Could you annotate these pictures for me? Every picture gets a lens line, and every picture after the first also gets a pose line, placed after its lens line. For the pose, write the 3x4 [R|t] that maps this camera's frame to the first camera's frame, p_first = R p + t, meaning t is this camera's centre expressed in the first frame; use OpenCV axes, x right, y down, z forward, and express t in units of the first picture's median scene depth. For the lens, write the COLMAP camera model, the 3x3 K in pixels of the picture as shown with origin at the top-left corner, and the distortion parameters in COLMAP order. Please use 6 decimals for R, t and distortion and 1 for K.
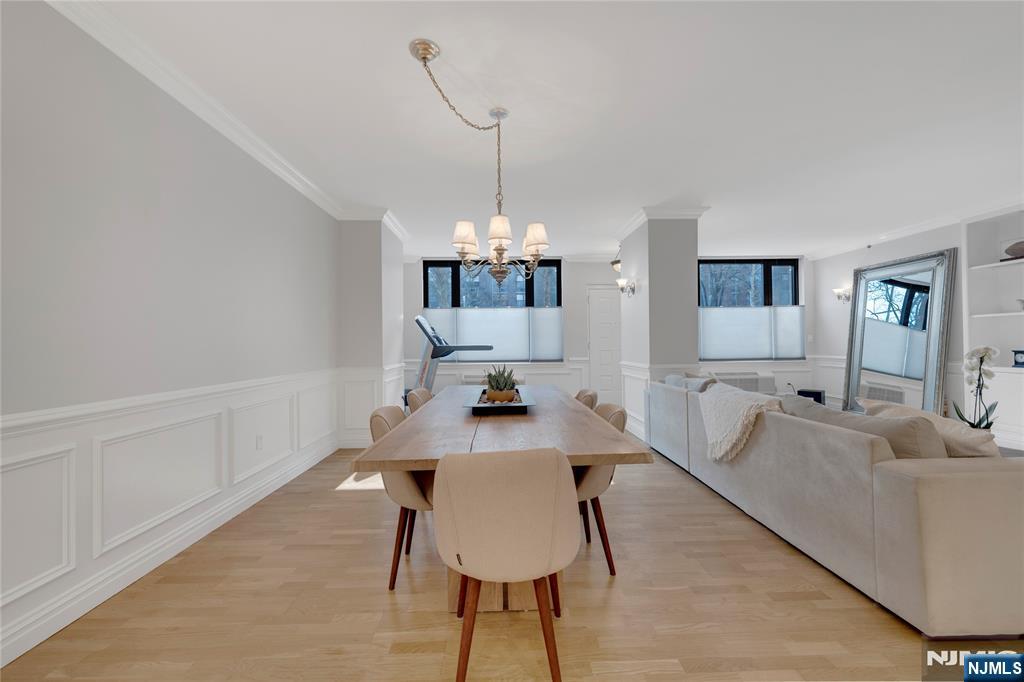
lens RADIAL K [[405.9, 0, 510.2], [0, 405.9, 337.2], [0, 0, 1]] dist [-0.001600, -0.000100]
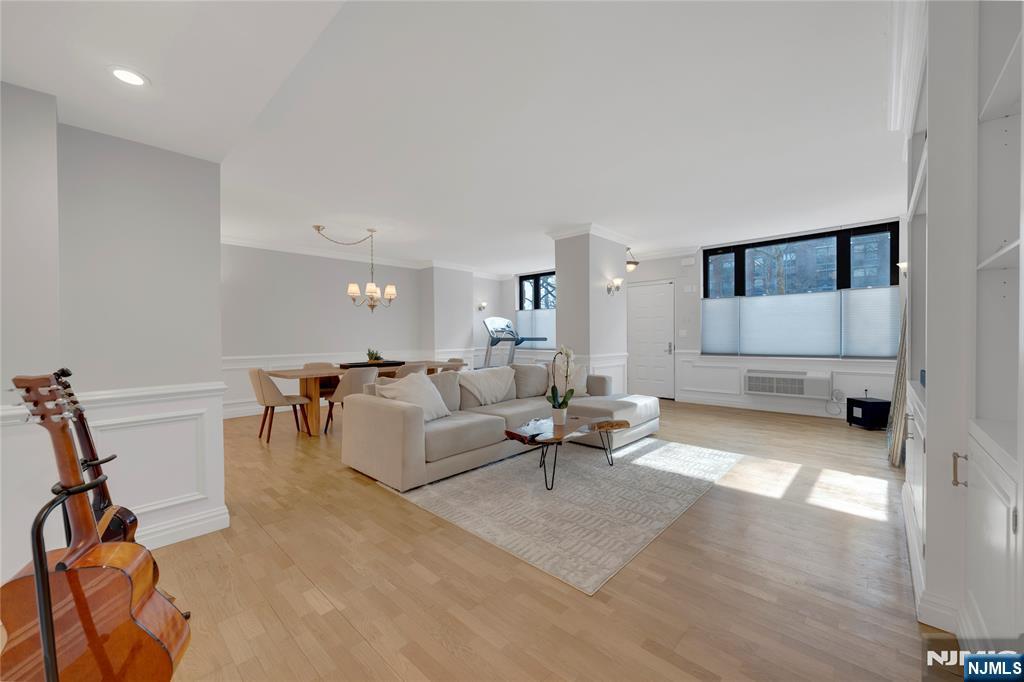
lens RADIAL K [[395.0, 0, 516.4], [0, 395.0, 340.3], [0, 0, 1]] dist [-0.002338, -0.000092]
pose [[0.712086, 0.010384, -0.702016, 0.760860], [0.010800, 0.999610, 0.025740, -0.005524], [0.702009, -0.025911, 0.711696, 0.013381]]
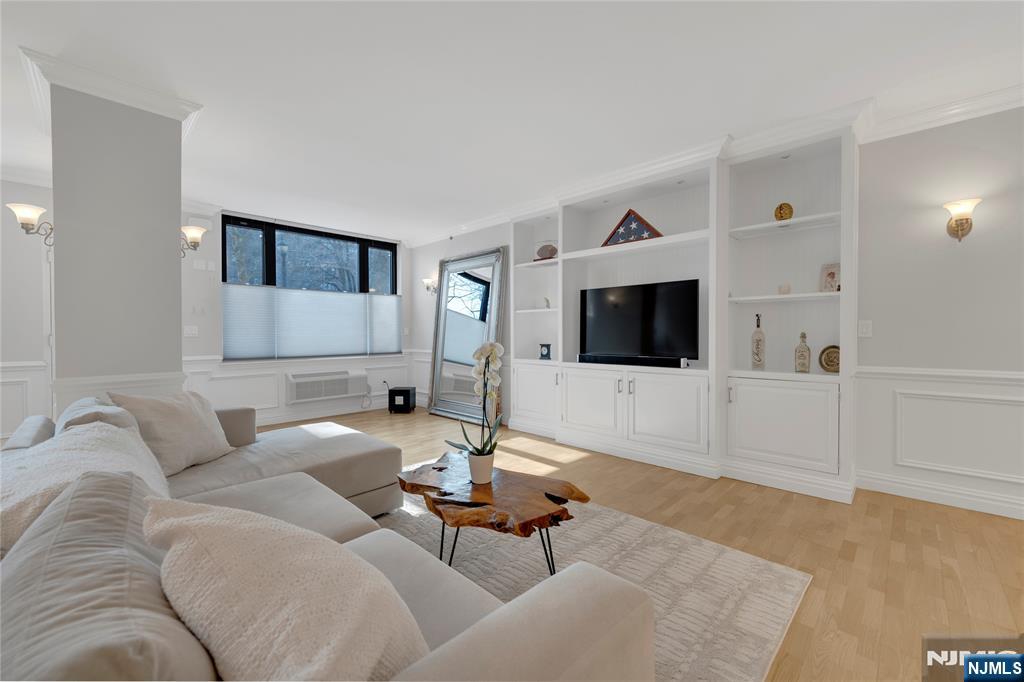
lens RADIAL K [[405.9, 0, 504.6], [0, 405.9, 340.8], [0, 0, 1]] dist [-0.001600, -0.000100]
pose [[0.720686, -0.005083, 0.693243, 0.264795], [-0.014603, 0.999640, 0.022510, 0.000728], [-0.693108, -0.026346, 0.720353, 0.175770]]
